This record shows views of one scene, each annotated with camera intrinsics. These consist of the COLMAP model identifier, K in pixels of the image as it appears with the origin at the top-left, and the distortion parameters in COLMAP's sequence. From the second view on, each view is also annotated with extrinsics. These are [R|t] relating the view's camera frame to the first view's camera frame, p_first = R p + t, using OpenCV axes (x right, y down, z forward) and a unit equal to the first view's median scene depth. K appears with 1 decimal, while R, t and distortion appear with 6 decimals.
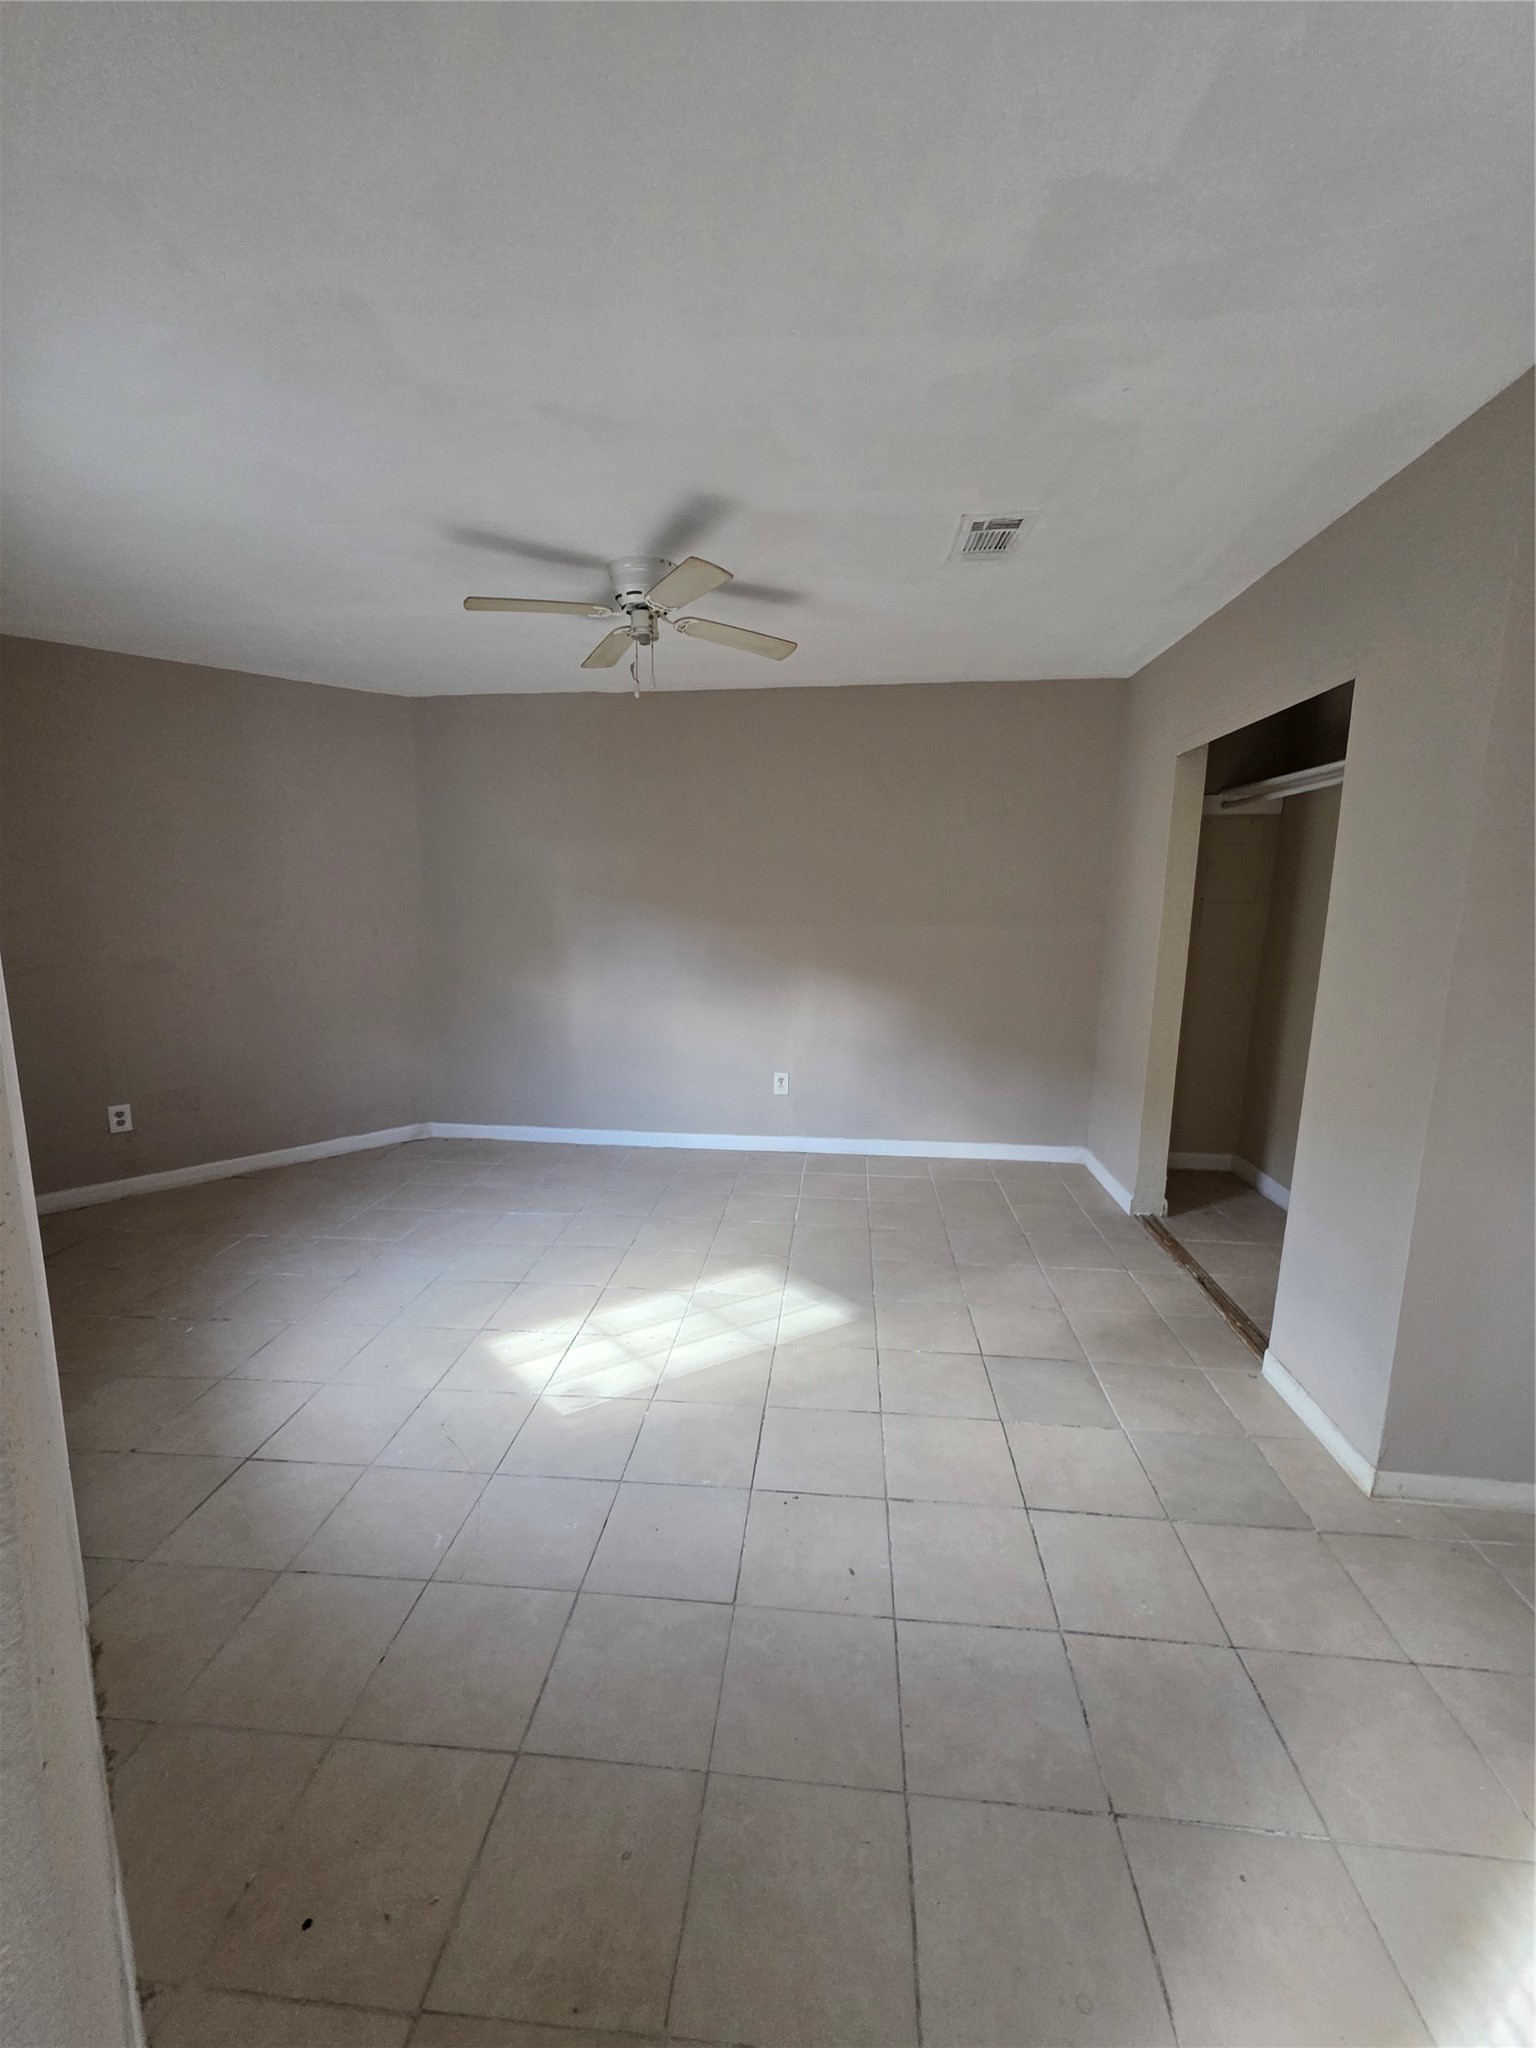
lens RADIAL K [[821.8, 0, 776.0], [0, 821.8, 1026.0], [0, 0, 1]] dist [0.001140, 0.000109]
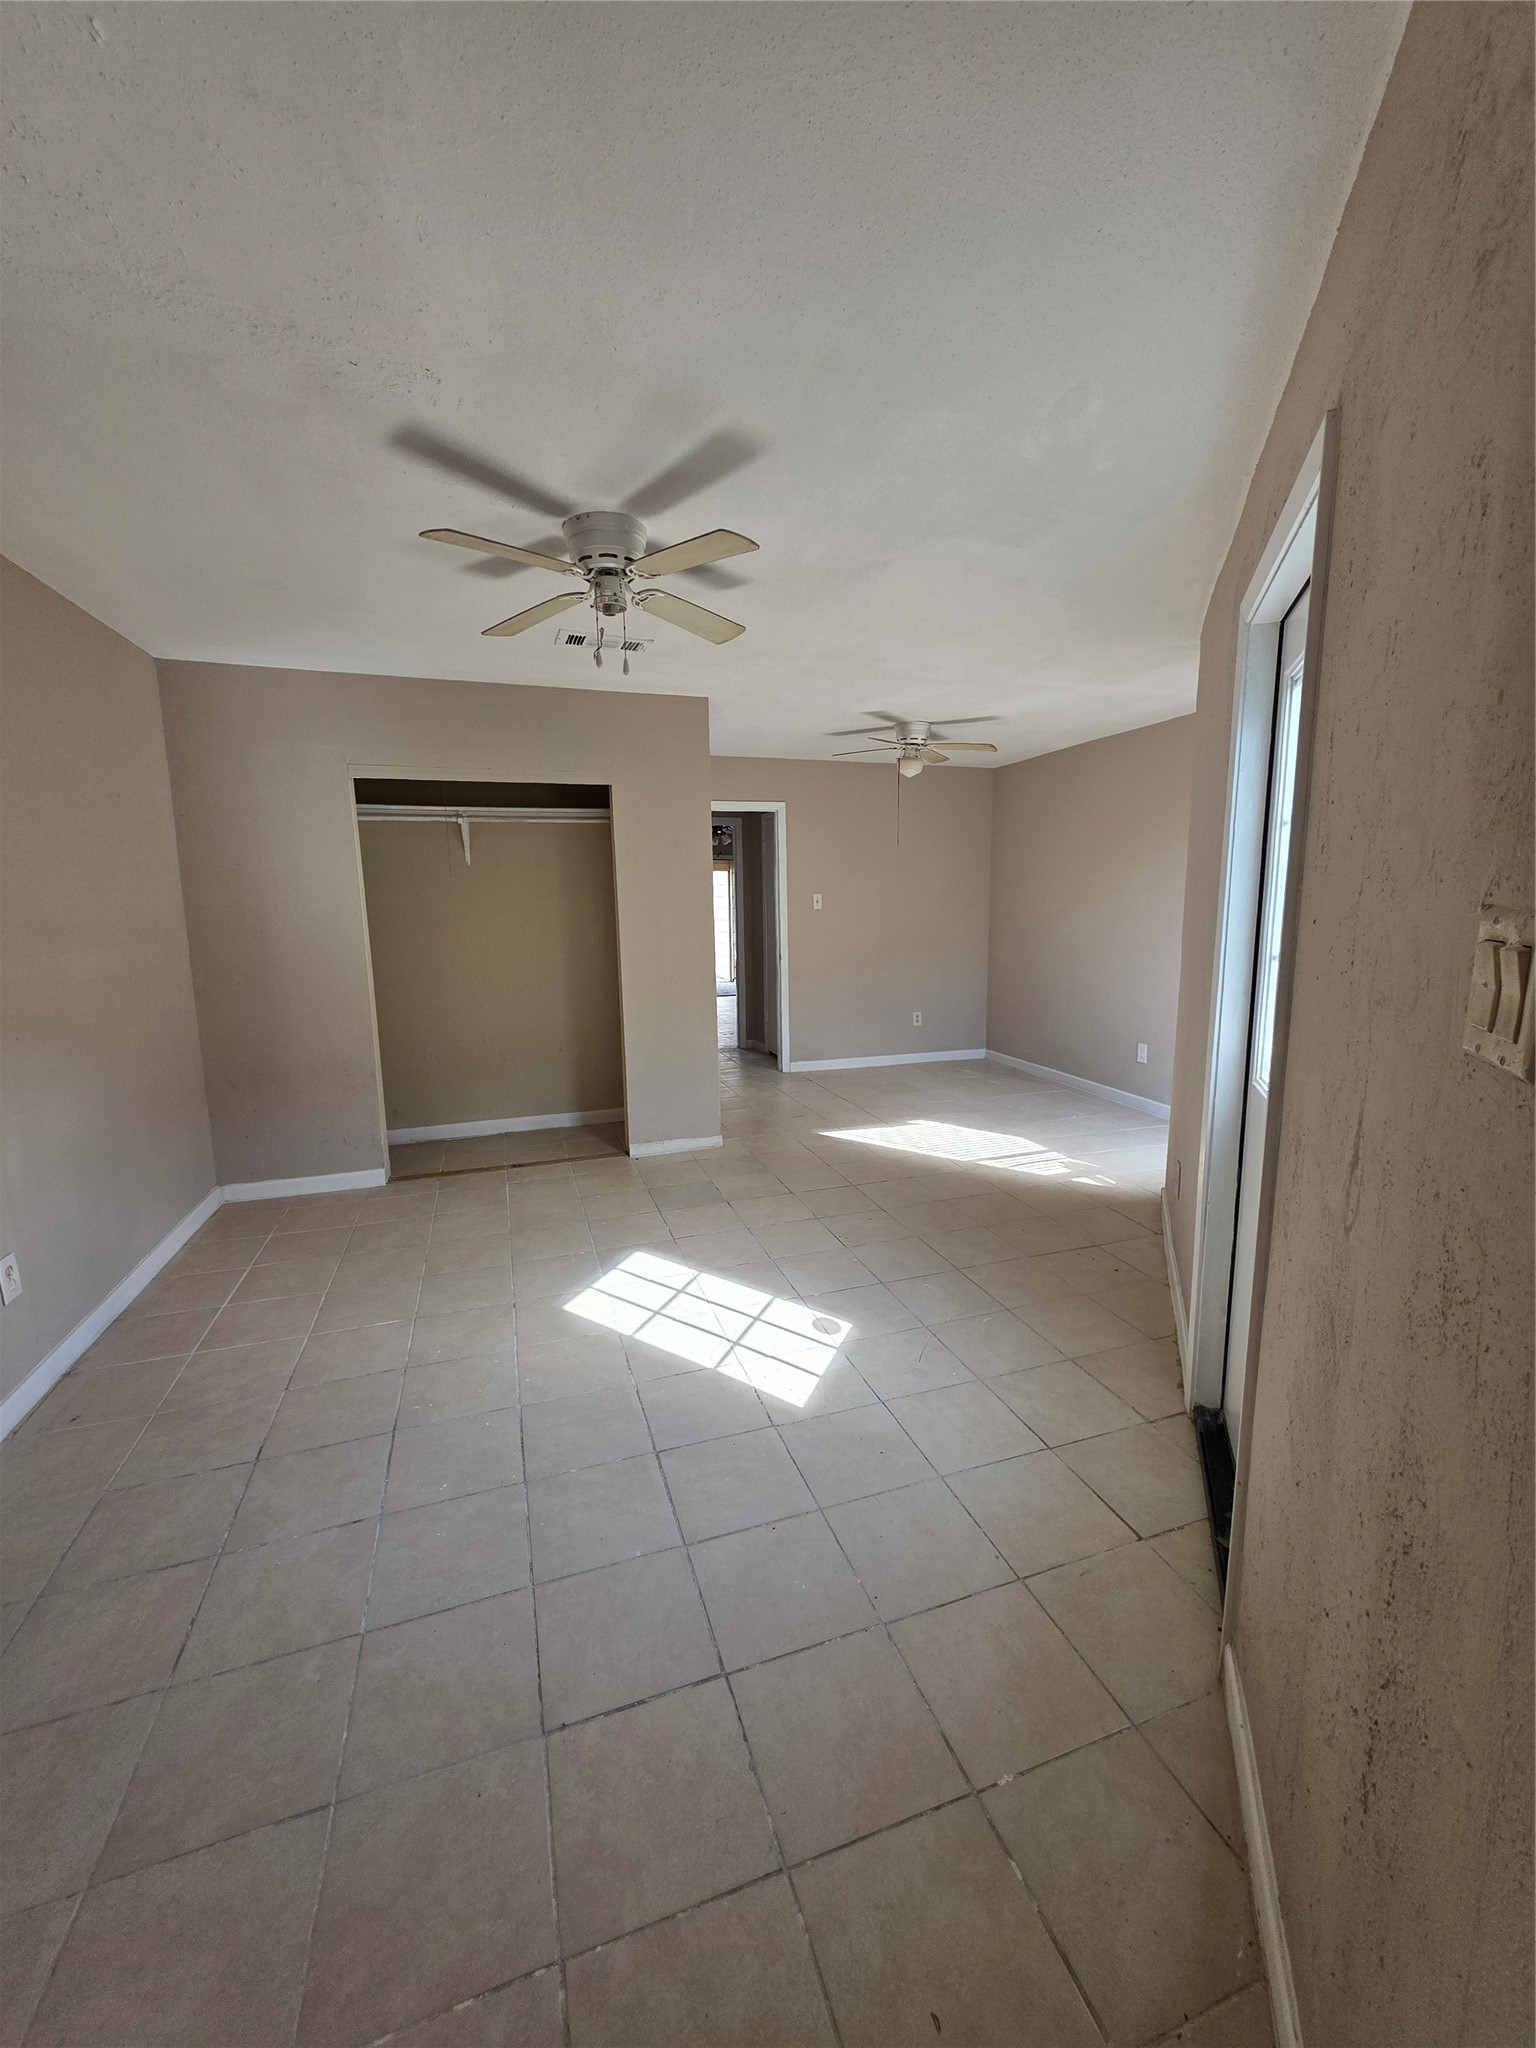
lens RADIAL K [[821.8, 0, 776.0], [0, 821.8, 1026.0], [0, 0, 1]] dist [0.001140, 0.000109]
pose [[-0.408635, -0.148124, 0.900598, -1.113492], [0.153585, 0.961512, 0.227831, -0.220669], [-0.899683, 0.231418, -0.370158, 1.292411]]
